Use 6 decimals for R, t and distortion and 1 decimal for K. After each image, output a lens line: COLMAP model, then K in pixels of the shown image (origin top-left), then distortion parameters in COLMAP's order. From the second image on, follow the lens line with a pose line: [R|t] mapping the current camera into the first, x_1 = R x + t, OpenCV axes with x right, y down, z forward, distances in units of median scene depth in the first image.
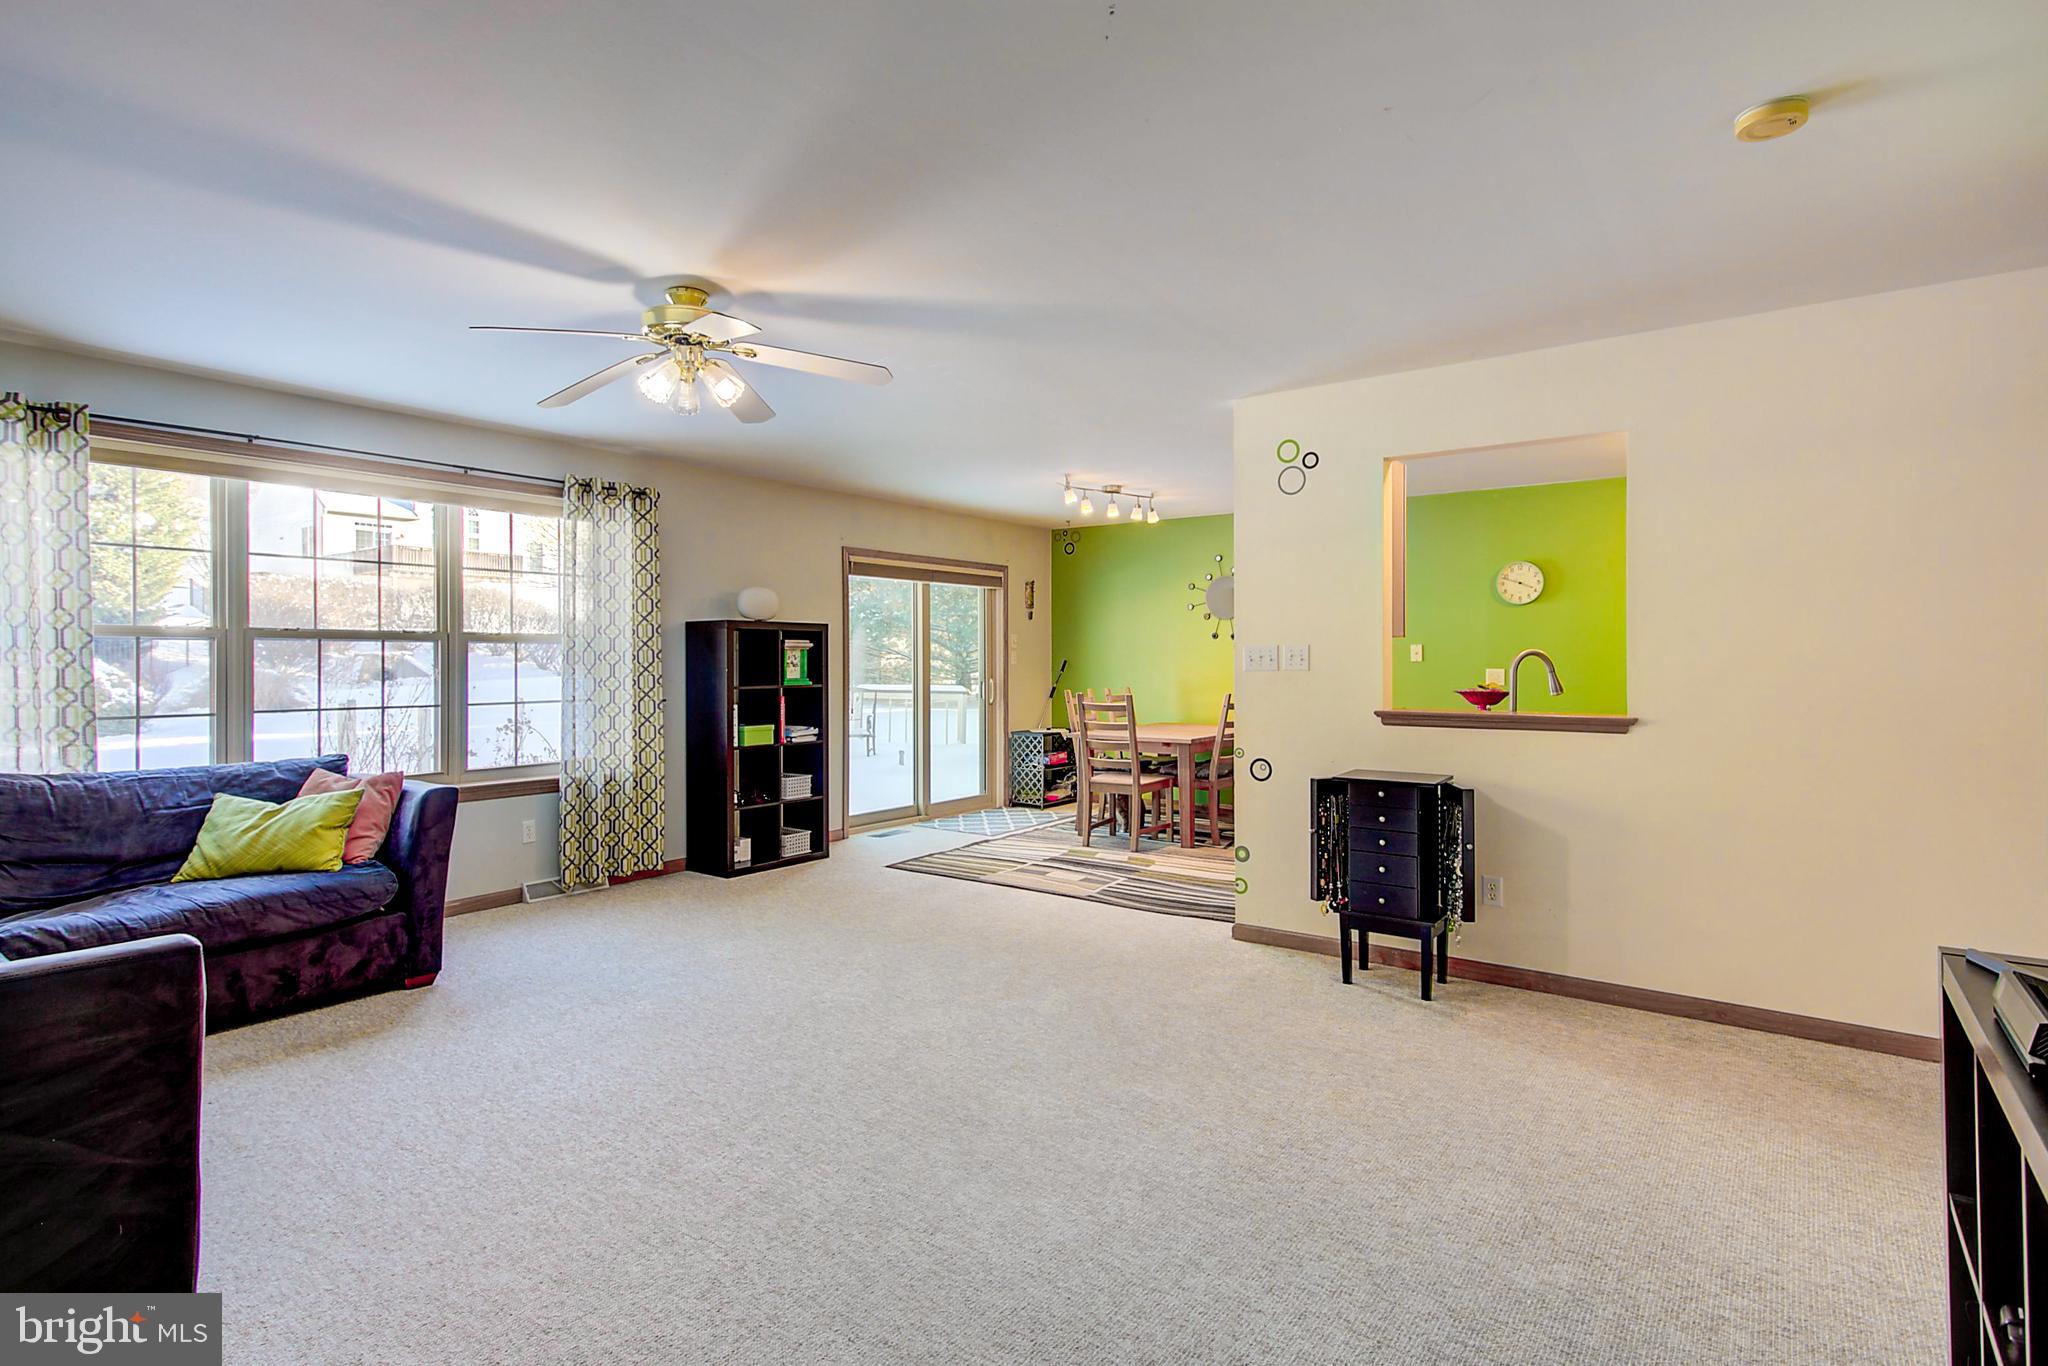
lens RADIAL K [[1027.8, 0, 1014.1], [0, 1027.8, 650.6], [0, 0, 1]] dist [0.011704, 0.000390]
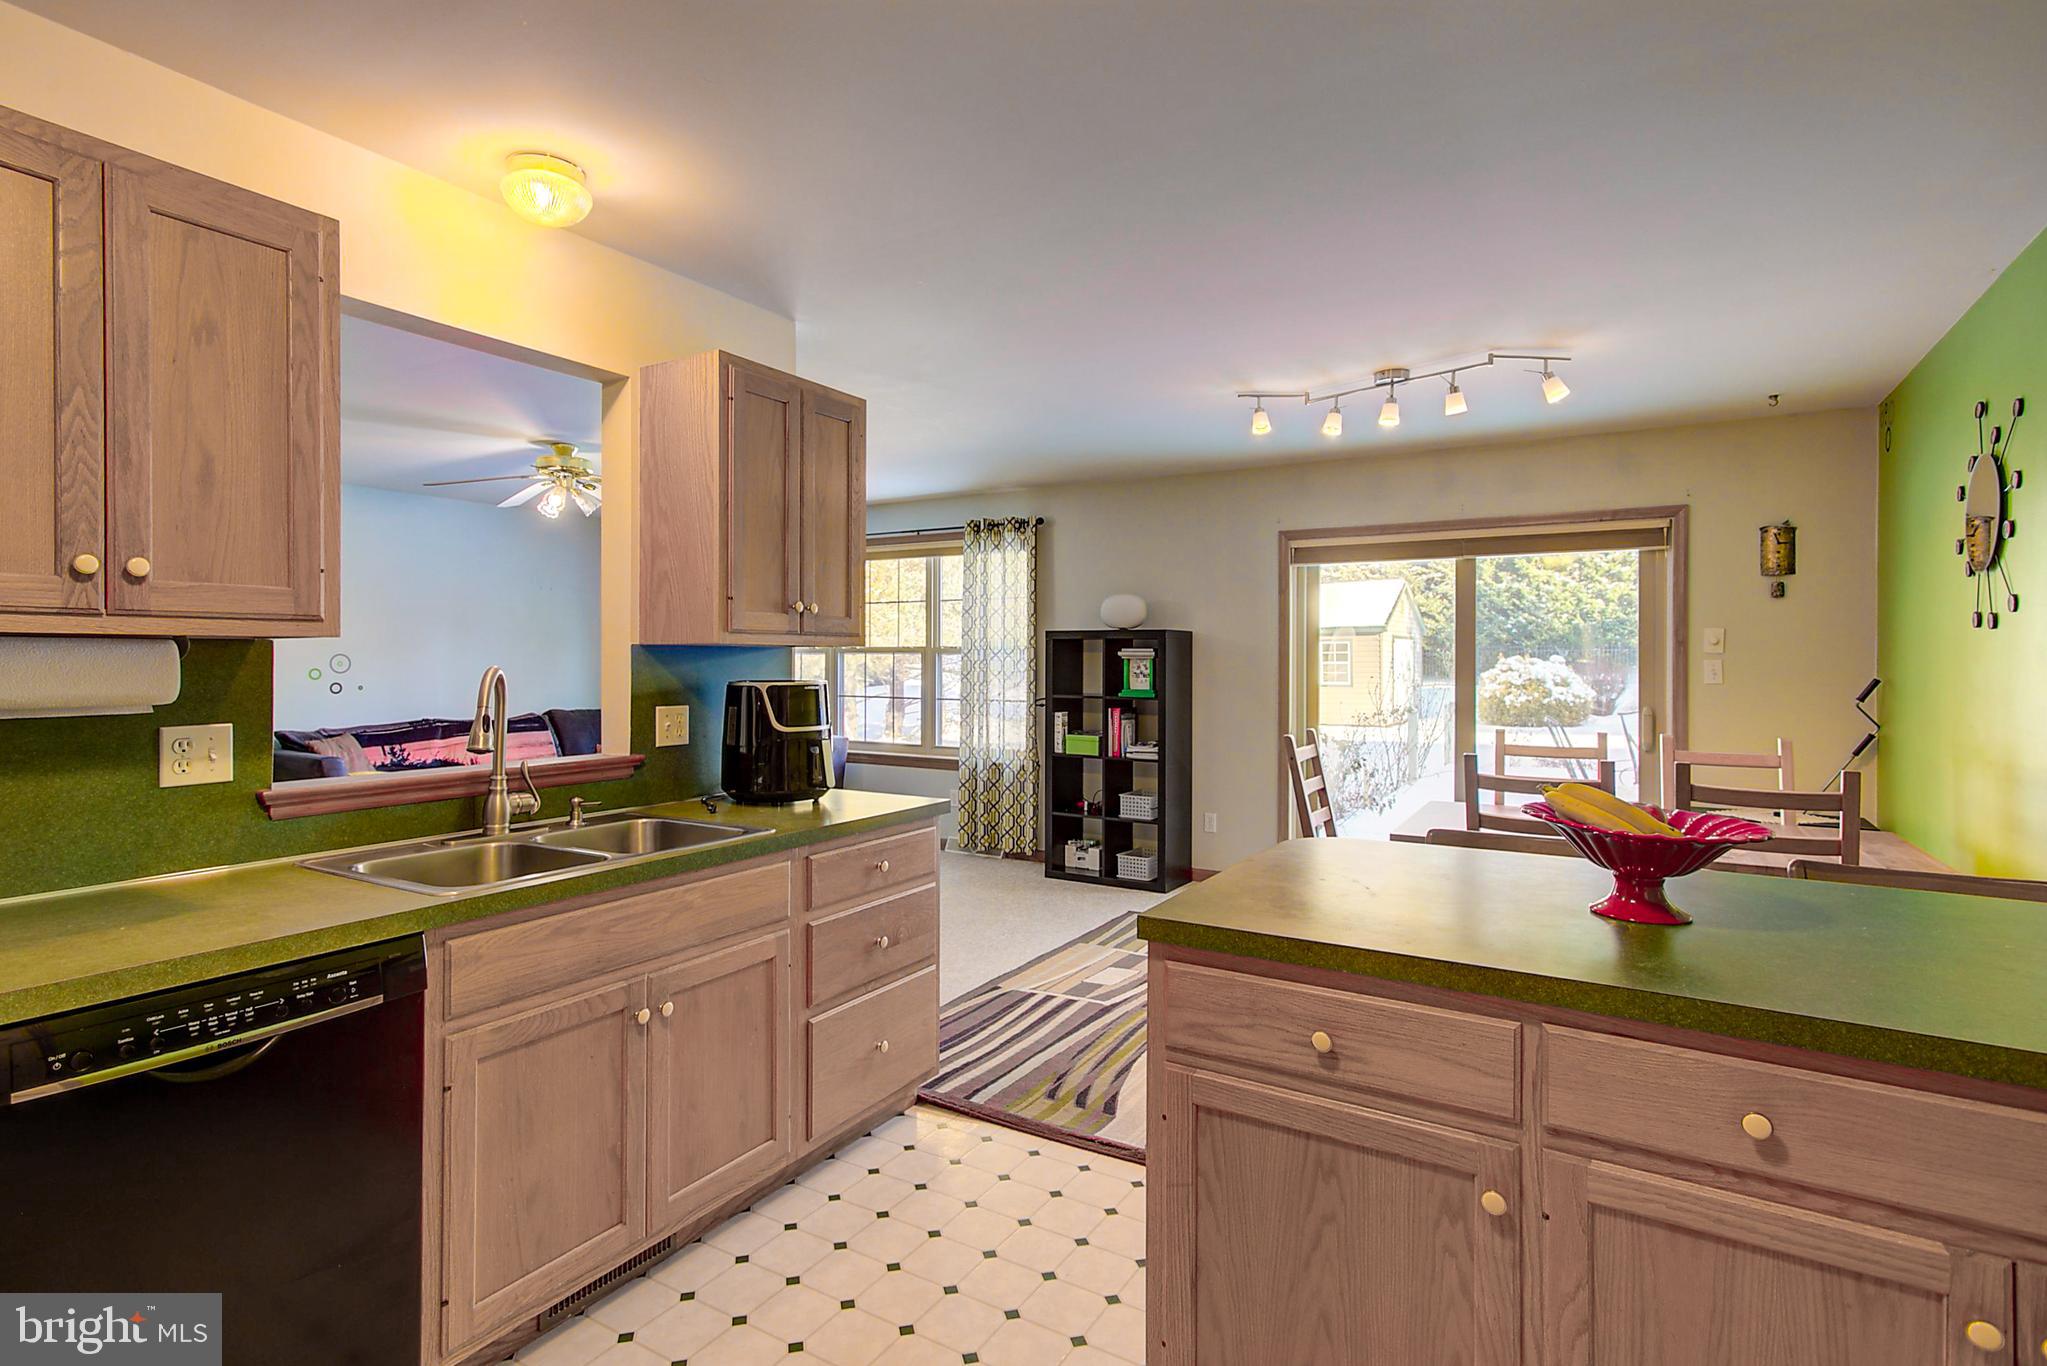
lens RADIAL K [[1027.3, 0, 1013.6], [0, 1027.3, 650.7], [0, 0, 1]] dist [0.011704, 0.000390]
pose [[0.085172, -0.005061, -0.996353, 0.528528], [0.004079, 0.999980, -0.004731, -0.003372], [0.996358, -0.003661, 0.085191, 0.608221]]
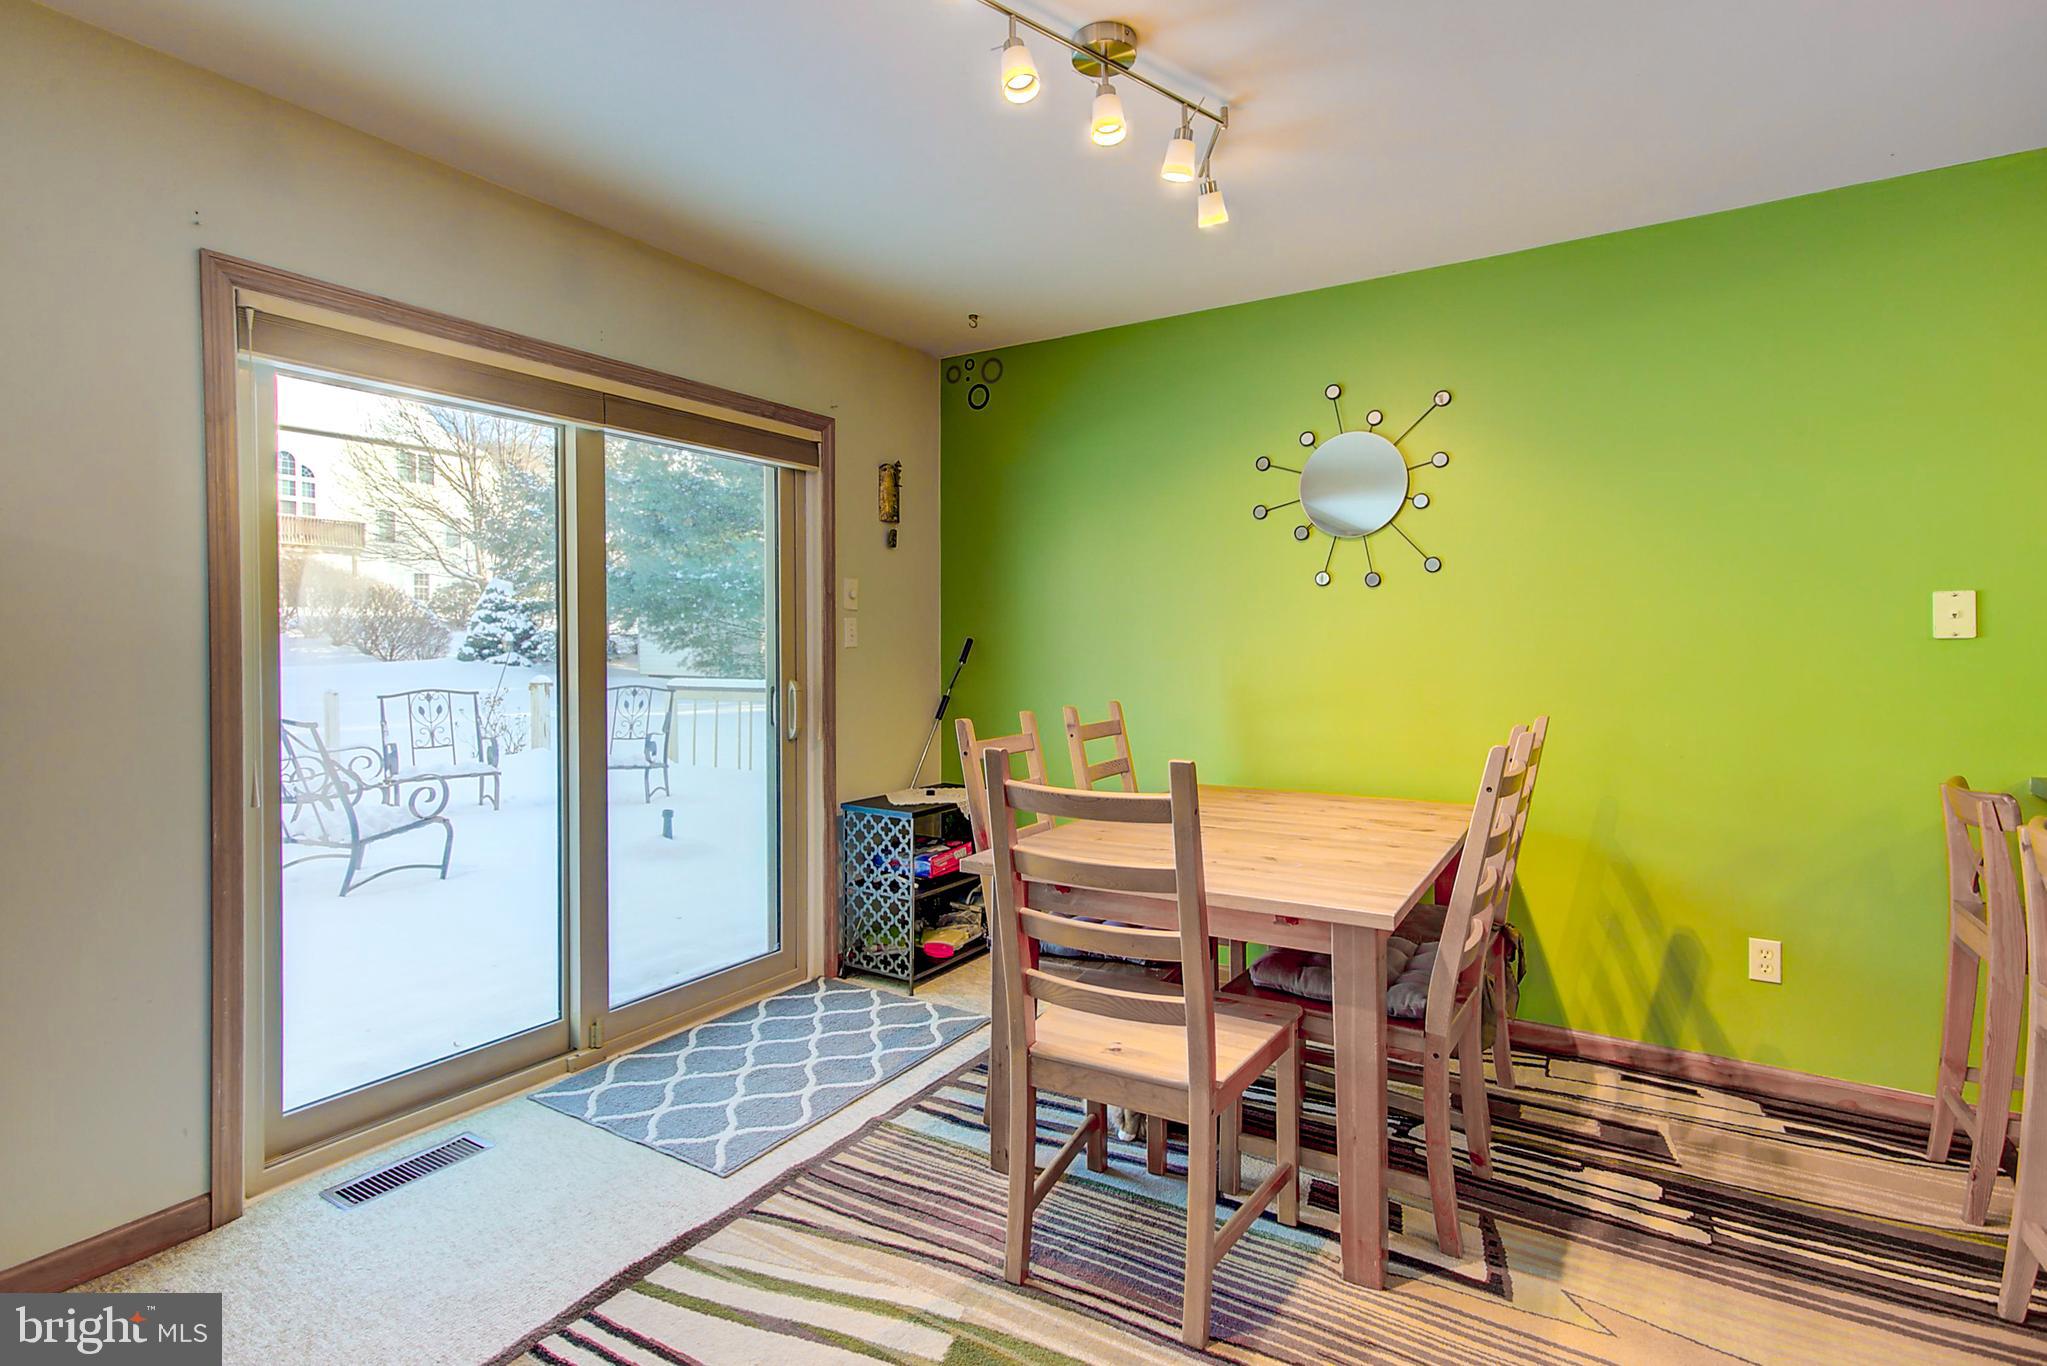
lens RADIAL K [[1027.3, 0, 1013.6], [0, 1027.3, 650.7], [0, 0, 1]] dist [0.011704, 0.000390]
pose [[0.997331, -0.000117, 0.073019, 0.038599], [-0.001020, 0.999879, 0.015539, 0.008434], [-0.073012, -0.015572, 0.997209, 0.575687]]
